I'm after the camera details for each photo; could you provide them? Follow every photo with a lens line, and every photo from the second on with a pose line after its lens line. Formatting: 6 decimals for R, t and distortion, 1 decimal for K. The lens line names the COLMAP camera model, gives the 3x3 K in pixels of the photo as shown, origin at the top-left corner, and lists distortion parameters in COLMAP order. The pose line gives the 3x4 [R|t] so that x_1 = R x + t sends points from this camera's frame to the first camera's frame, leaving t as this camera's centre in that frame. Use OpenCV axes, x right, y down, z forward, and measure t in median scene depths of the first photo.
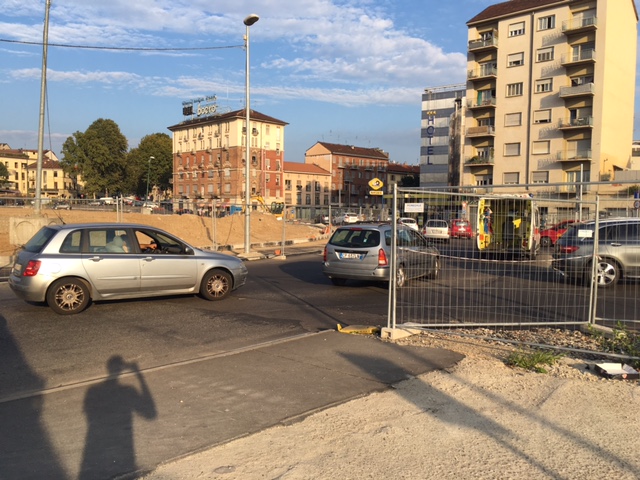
lens RADIAL K [[535.1, 0, 320.4], [0, 535.1, 241.2], [0, 0, 1]] dist [0.041906, -0.073246]
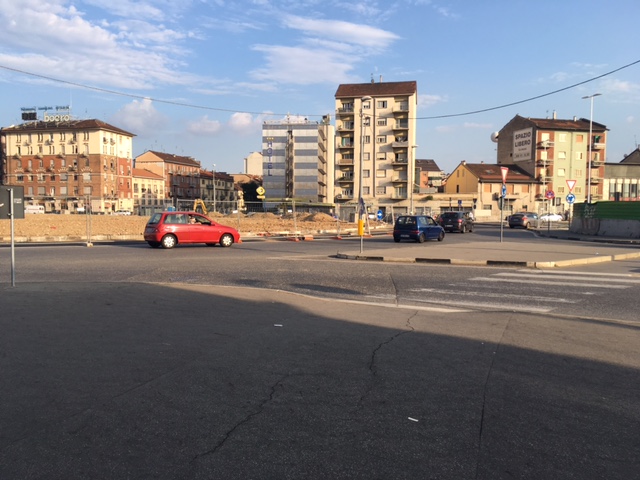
lens RADIAL K [[535.1, 0, 316.7], [0, 535.1, 240.4], [0, 0, 1]] dist [0.041906, -0.073246]
pose [[0.860040, -0.039082, 0.508728, -0.401021], [0.038290, 0.999194, 0.012029, 0.011361], [-0.508788, 0.009134, 0.860843, -0.248569]]
